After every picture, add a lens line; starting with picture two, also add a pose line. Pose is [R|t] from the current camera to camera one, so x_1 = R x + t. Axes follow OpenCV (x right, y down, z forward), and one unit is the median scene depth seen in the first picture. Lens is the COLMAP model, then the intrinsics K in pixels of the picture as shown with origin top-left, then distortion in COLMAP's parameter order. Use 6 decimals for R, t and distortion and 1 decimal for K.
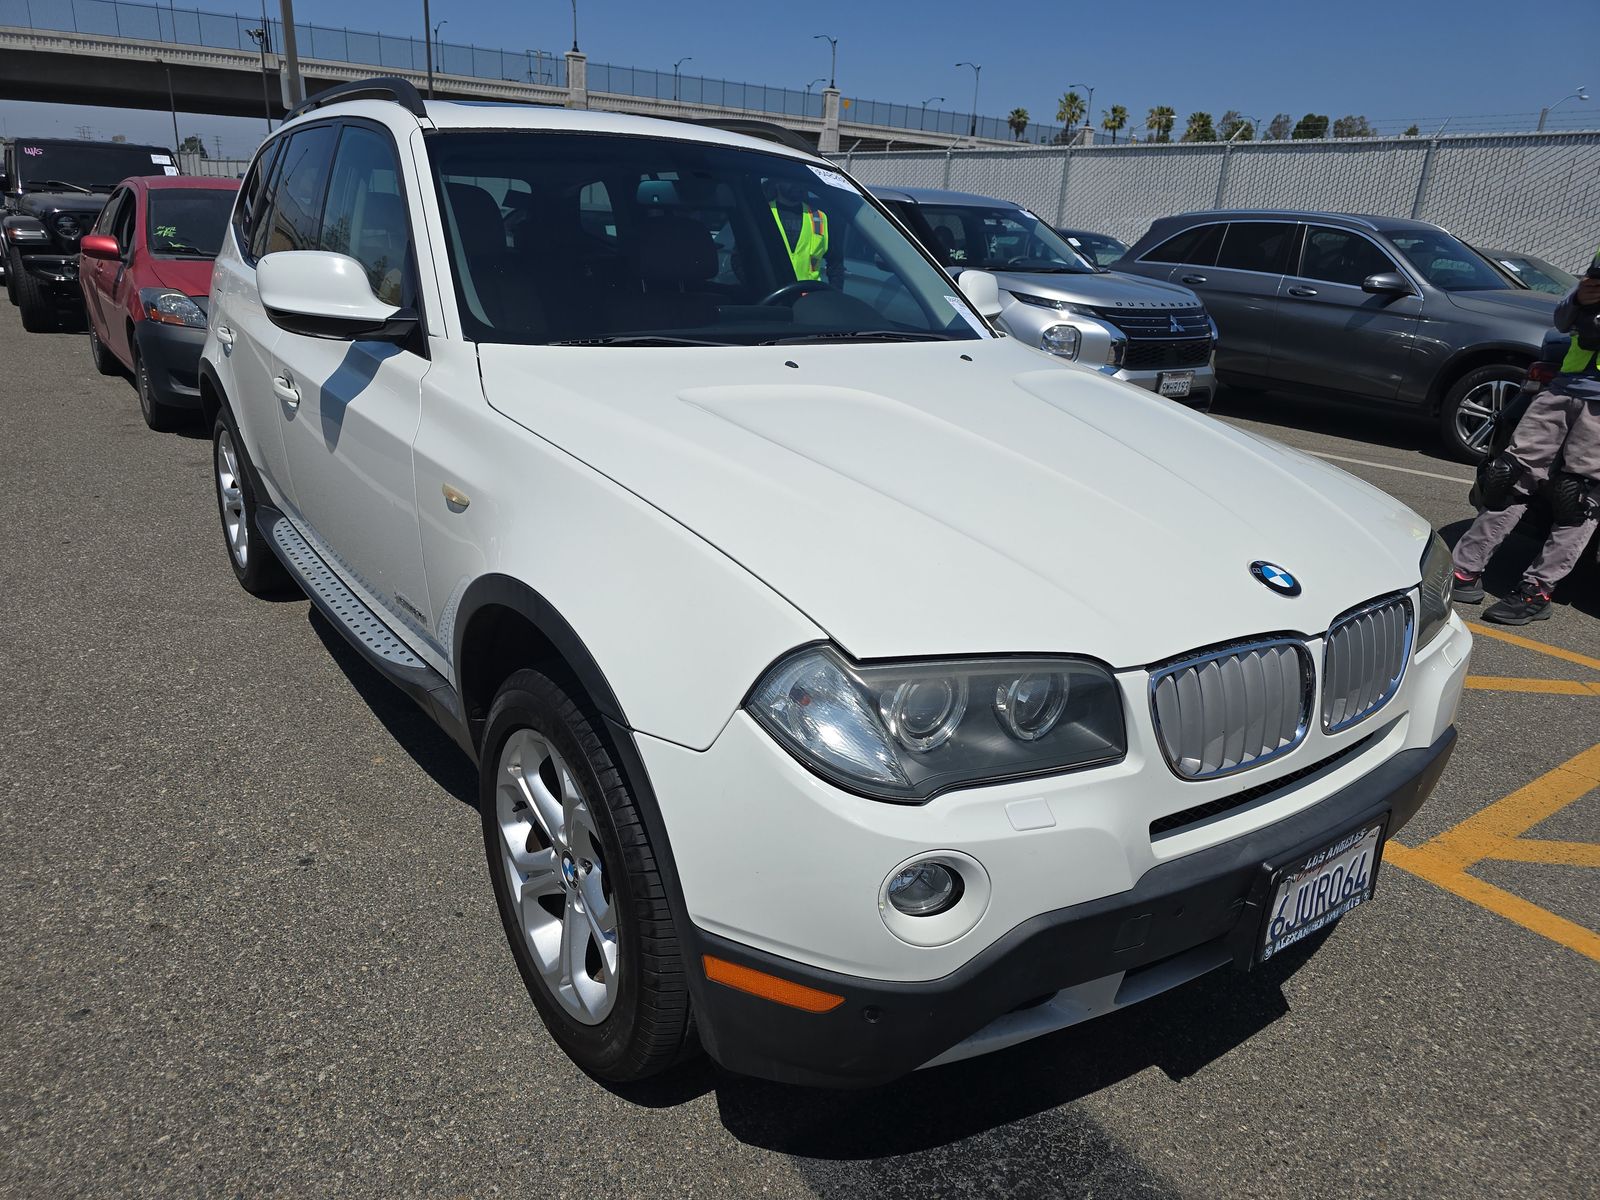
lens RADIAL K [[1132.9, 0, 801.5], [0, 1132.9, 603.6], [0, 0, 1]] dist [0.034998, -0.026786]
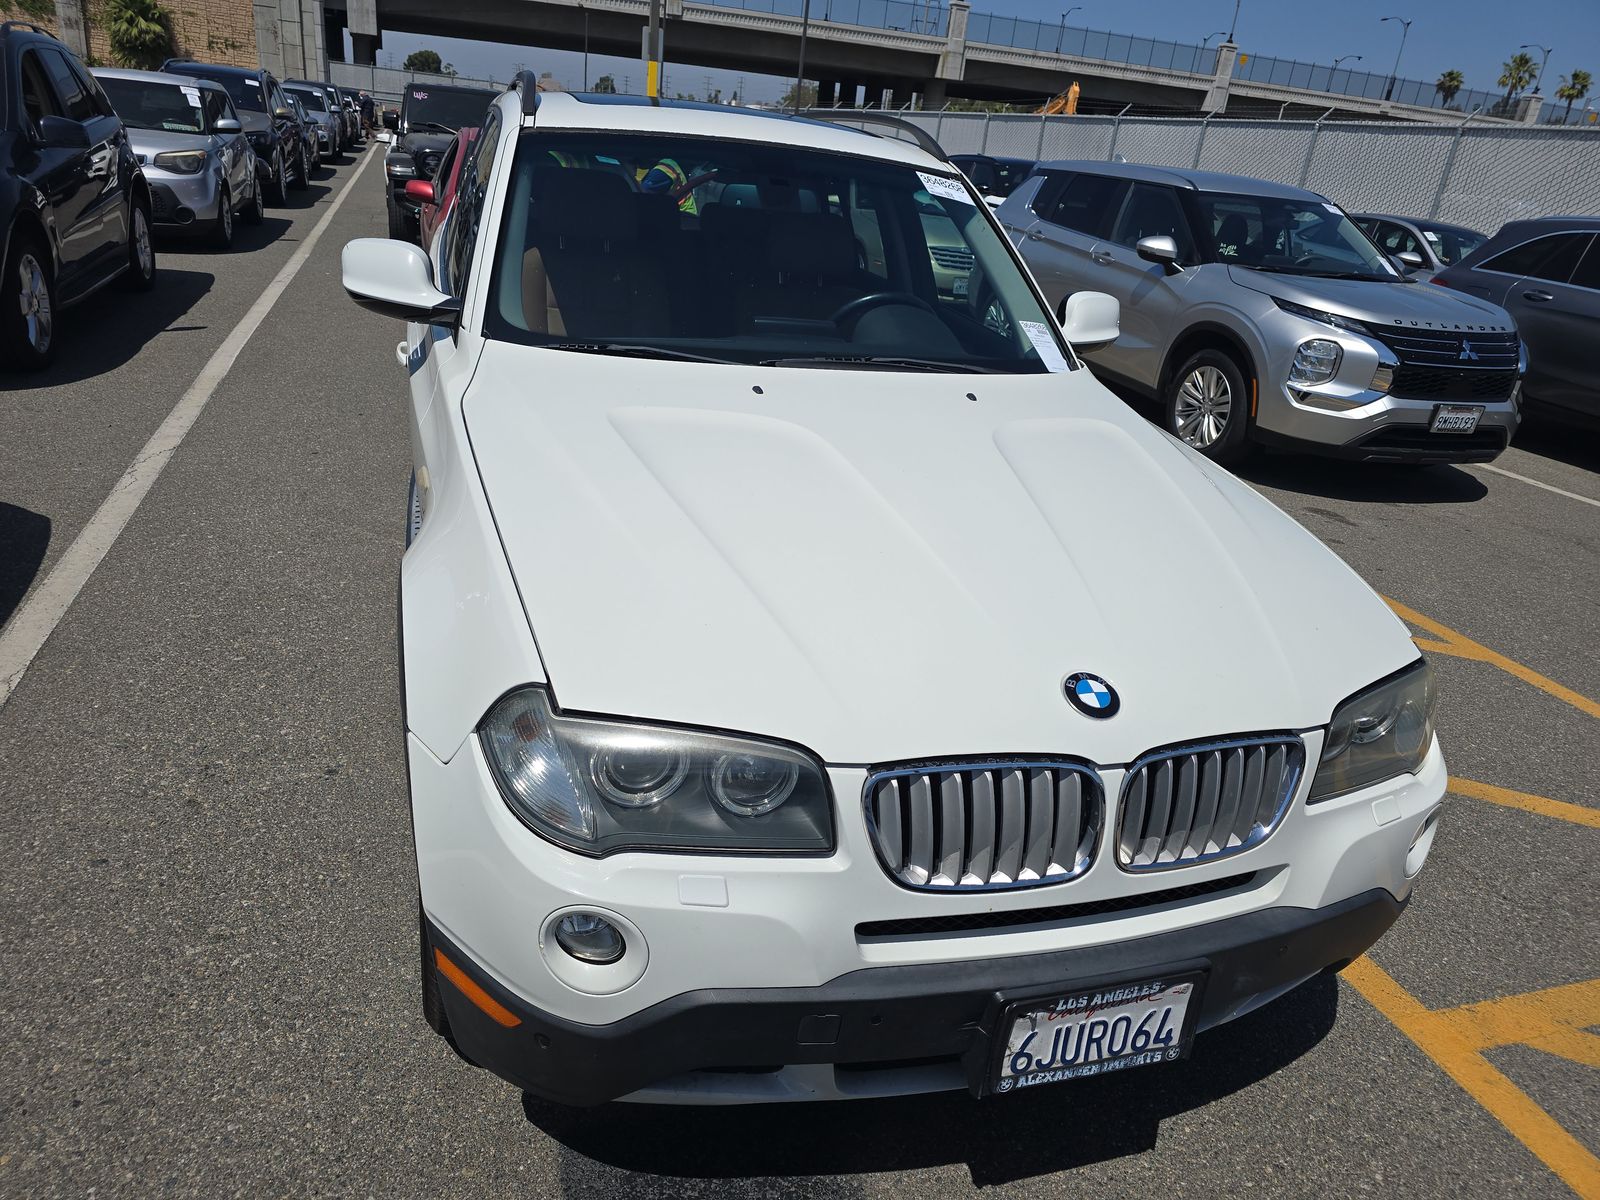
lens RADIAL K [[1134.3, 0, 800.0], [0, 1134.3, 600.0], [0, 0, 1]] dist [0.040168, -0.035134]
pose [[0.947538, 0.159591, -0.276952, 0.317832], [-0.149428, 0.987095, 0.057567, -0.084834], [0.282565, -0.013163, 0.959158, 0.037474]]
